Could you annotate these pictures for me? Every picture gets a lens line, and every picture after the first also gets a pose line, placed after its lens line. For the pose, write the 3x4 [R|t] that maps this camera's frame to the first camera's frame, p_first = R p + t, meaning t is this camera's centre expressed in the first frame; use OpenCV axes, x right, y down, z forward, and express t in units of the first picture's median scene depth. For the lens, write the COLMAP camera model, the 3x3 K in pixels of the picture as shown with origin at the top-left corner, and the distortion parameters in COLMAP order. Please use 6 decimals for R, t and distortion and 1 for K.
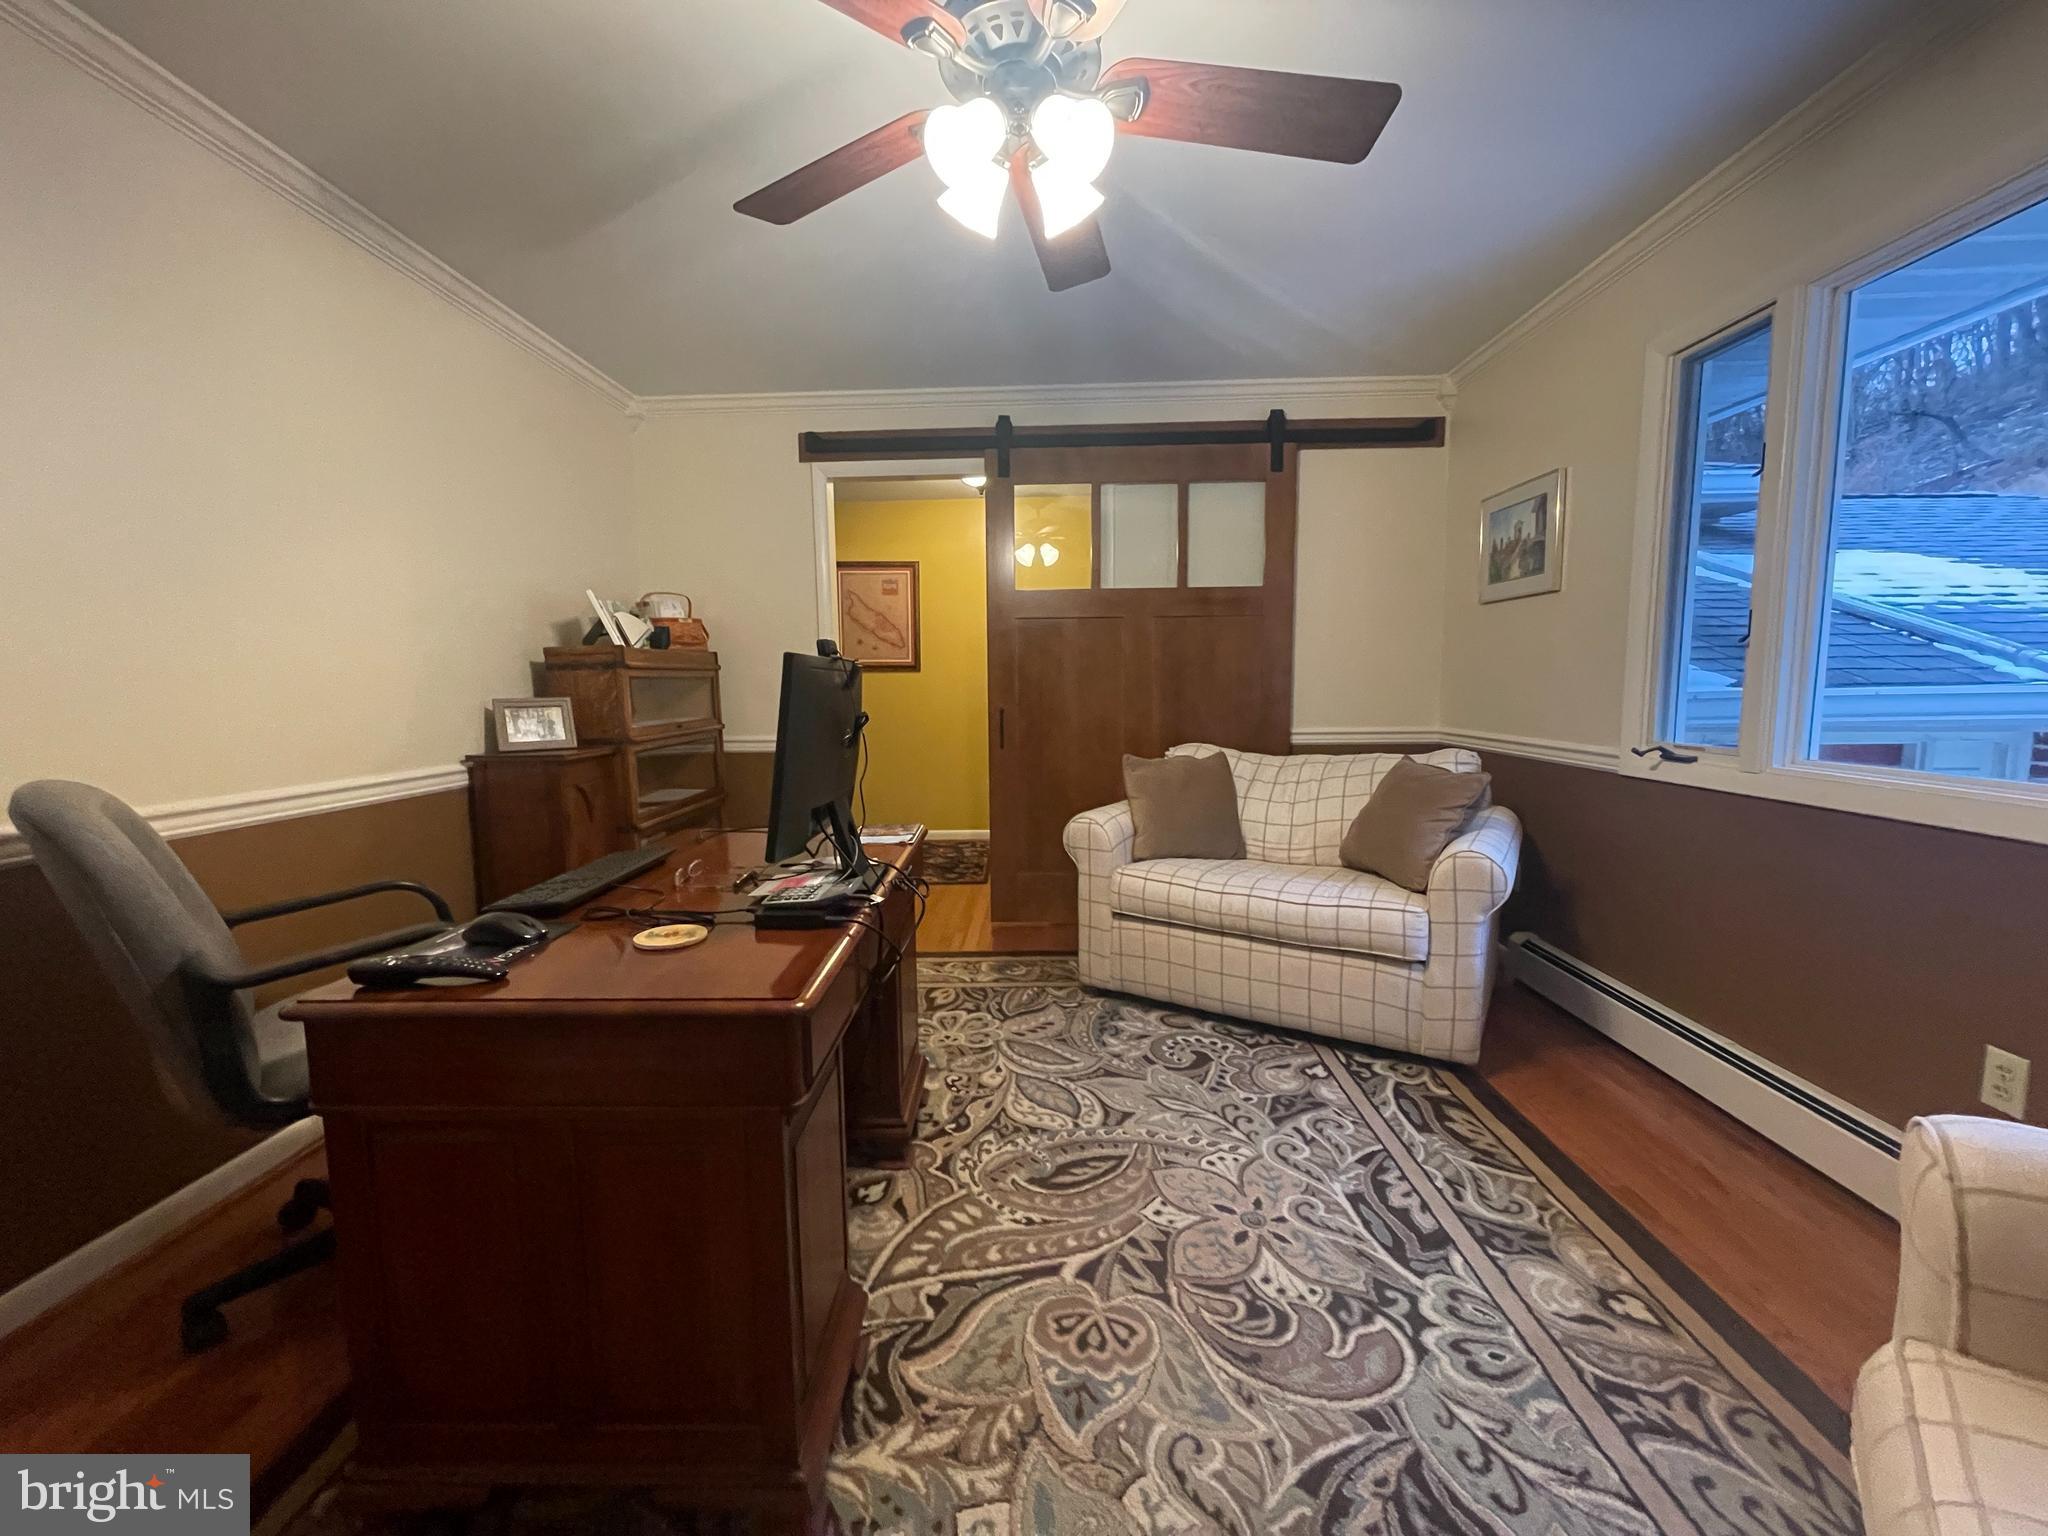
lens RADIAL K [[829.6, 0, 1018.2], [0, 829.6, 771.4], [0, 0, 1]] dist [-0.008036, 0.000344]
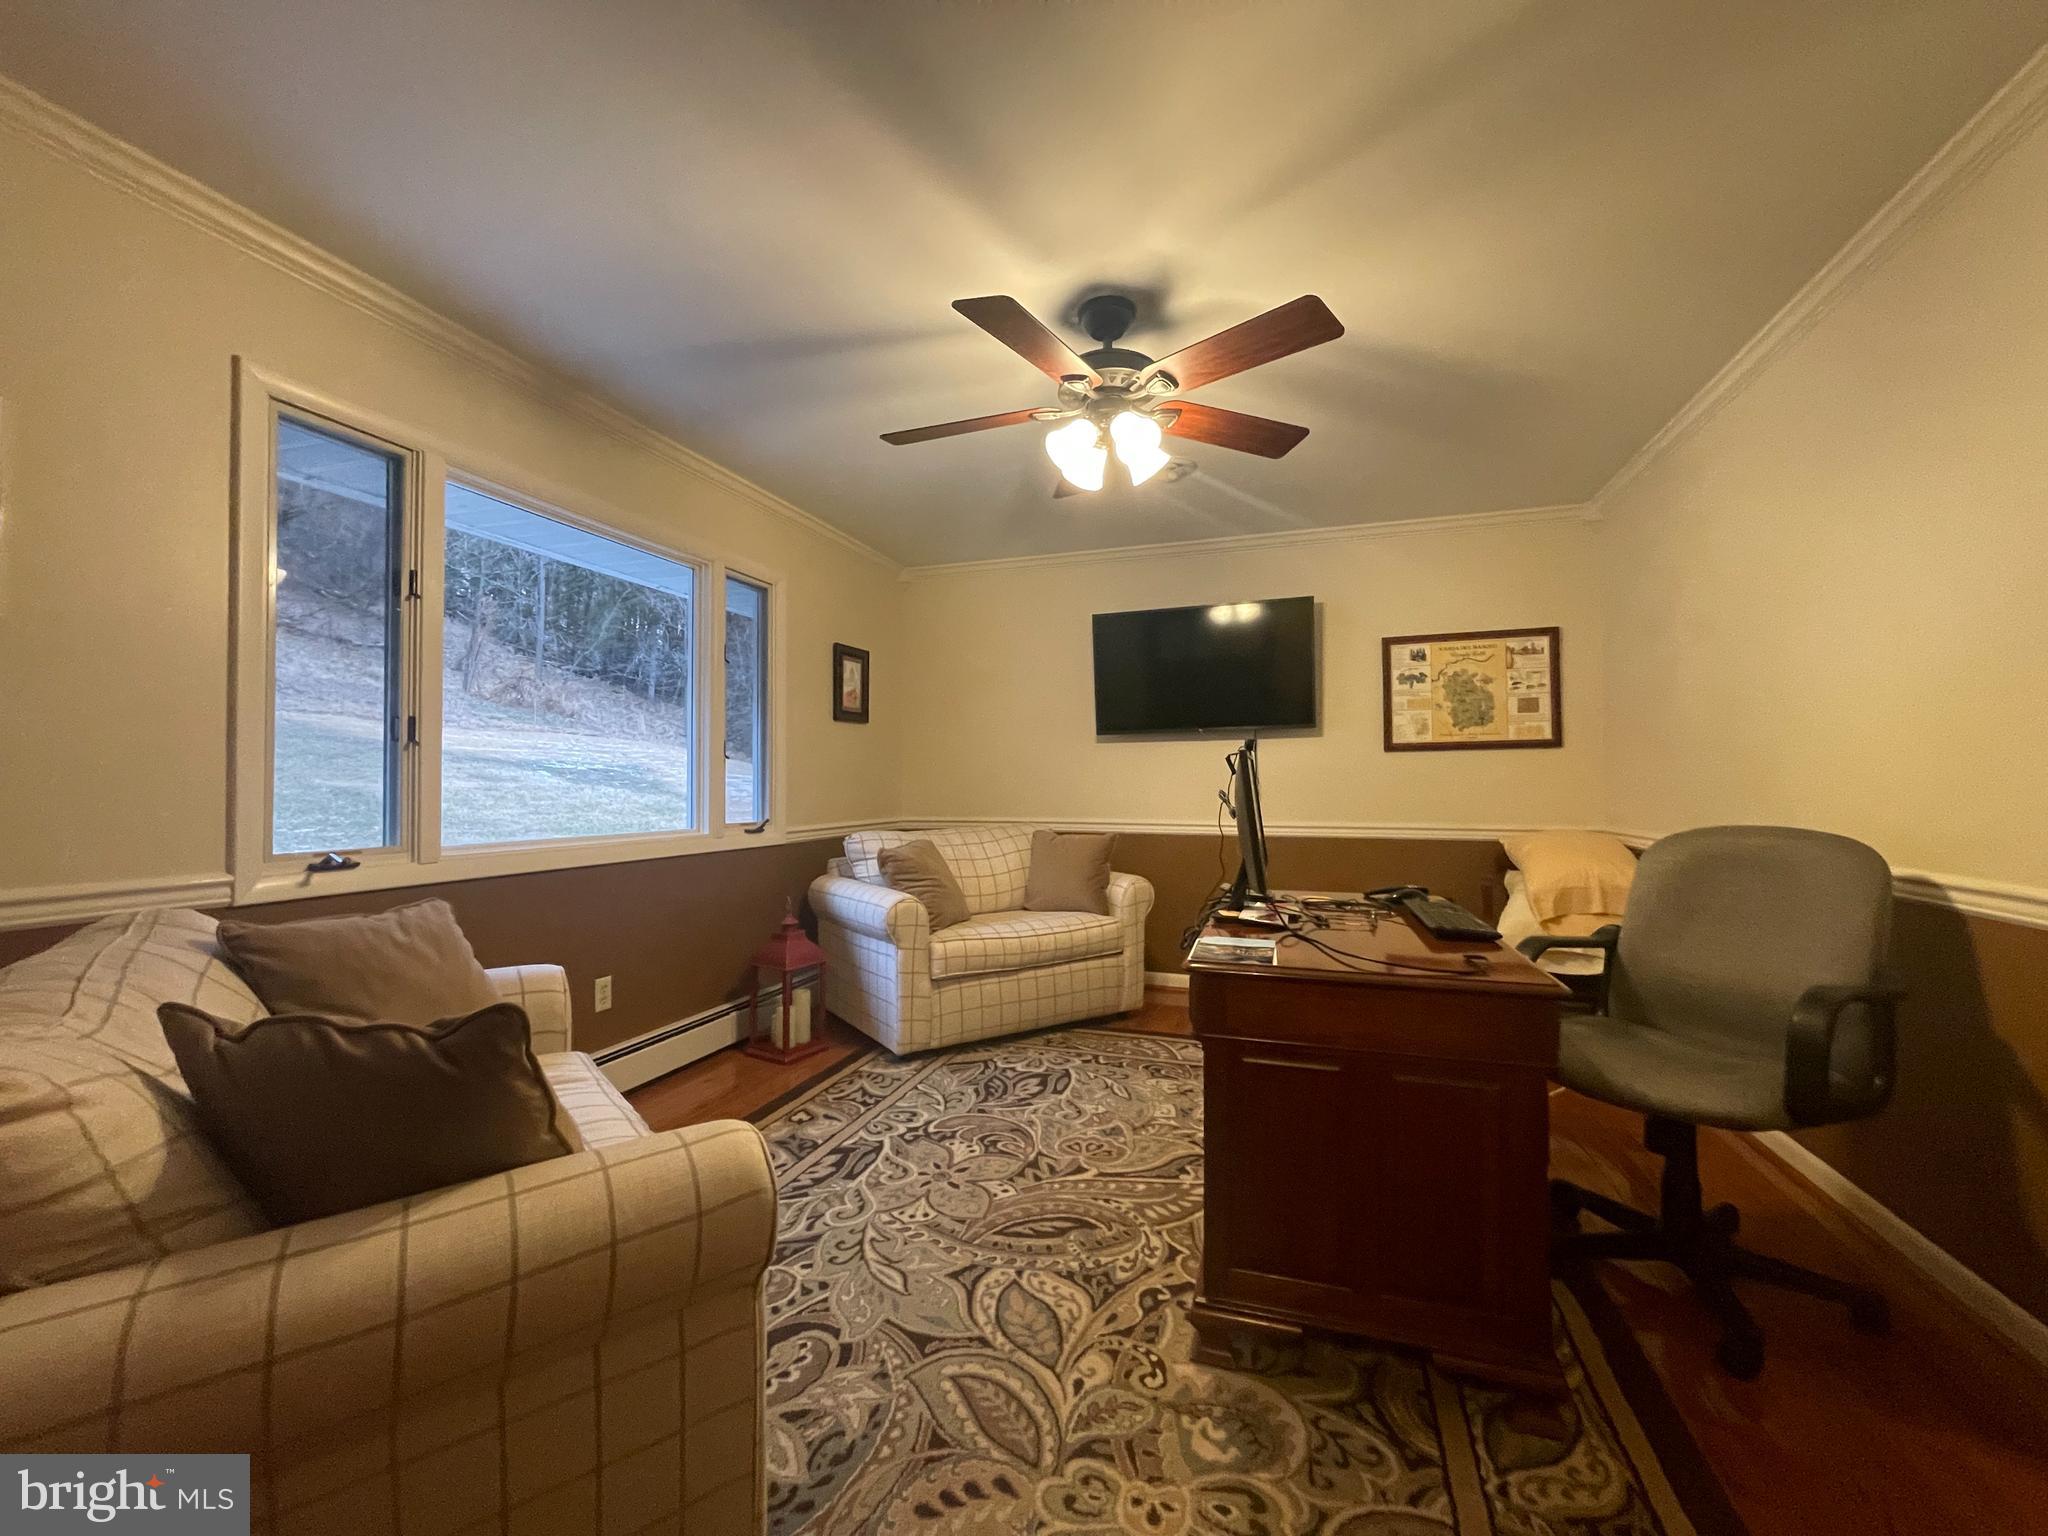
lens RADIAL K [[829.6, 0, 1011.5], [0, 829.6, 773.4], [0, 0, 1]] dist [-0.008036, 0.000344]
pose [[-0.952413, 0.017463, 0.304311, -0.226688], [0.046192, 0.995096, 0.087465, -0.203811], [-0.301291, 0.097359, -0.948549, 2.042386]]
